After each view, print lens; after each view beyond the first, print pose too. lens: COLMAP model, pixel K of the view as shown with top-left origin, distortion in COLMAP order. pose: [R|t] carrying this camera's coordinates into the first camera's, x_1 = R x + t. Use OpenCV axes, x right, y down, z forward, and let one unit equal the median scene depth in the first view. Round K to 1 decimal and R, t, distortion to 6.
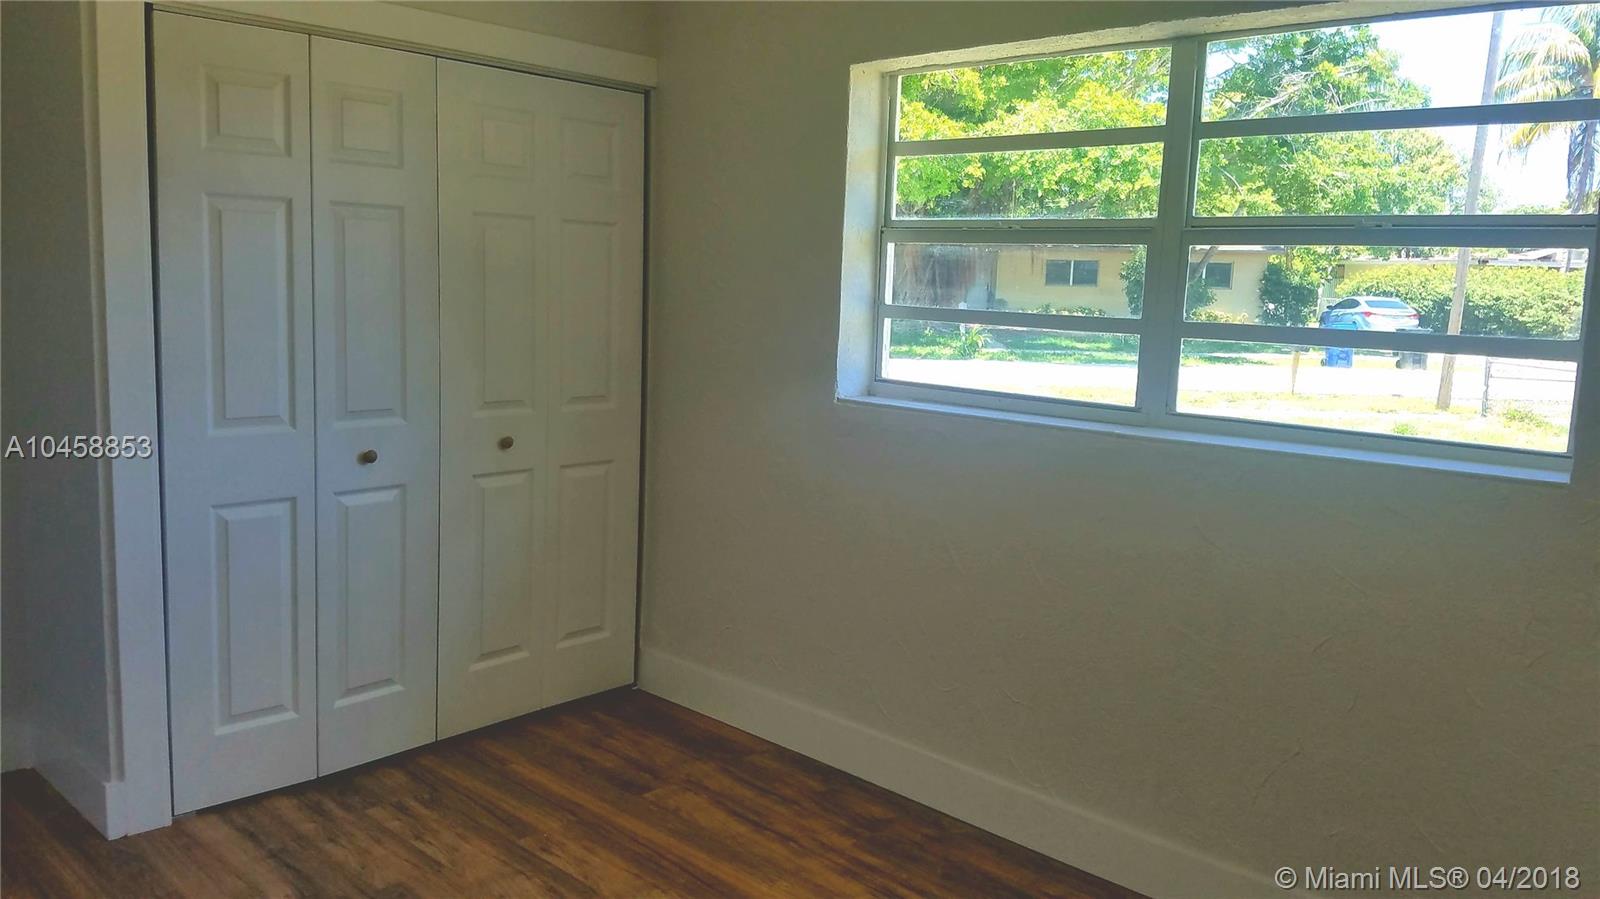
lens RADIAL K [[1232.2, 0, 797.0], [0, 1232.2, 412.5], [0, 0, 1]] dist [0.254032, -0.417310]
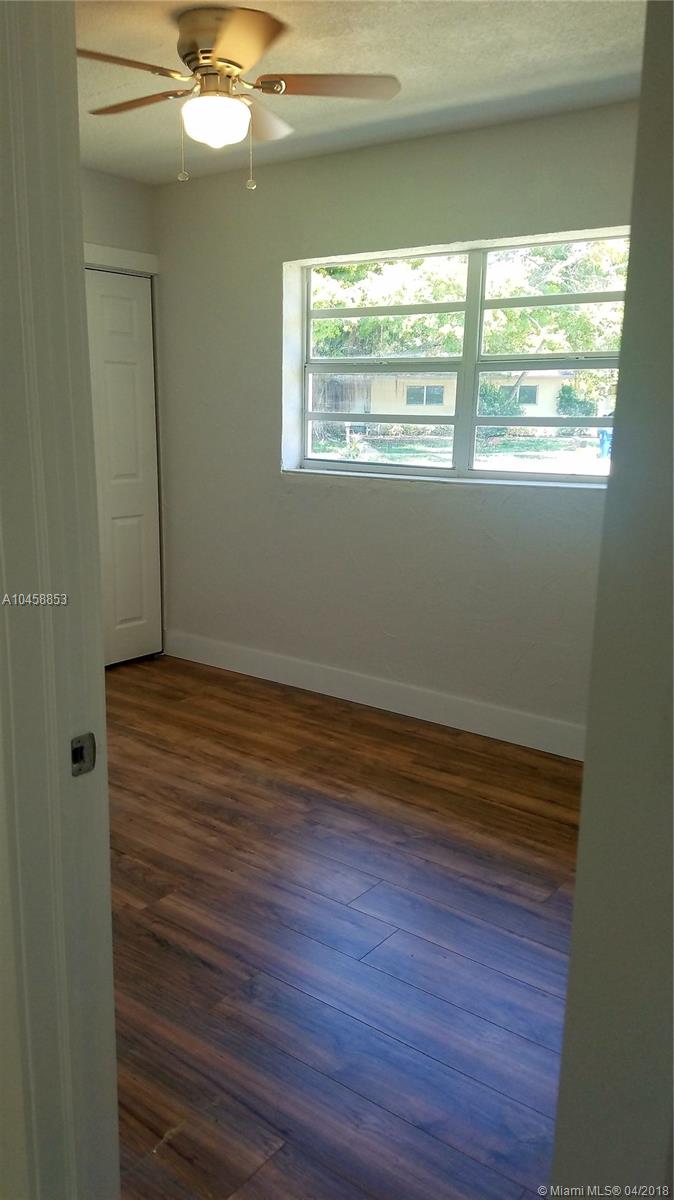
lens RADIAL K [[929.4, 0, 310.4], [0, 929.4, 611.5], [0, 0, 1]] dist [0.248235, -0.467746]
pose [[0.995144, -0.041962, 0.089032, -0.052083], [0.031996, 0.993356, 0.110548, 0.041064], [-0.093080, -0.107162, 0.989875, -0.289816]]
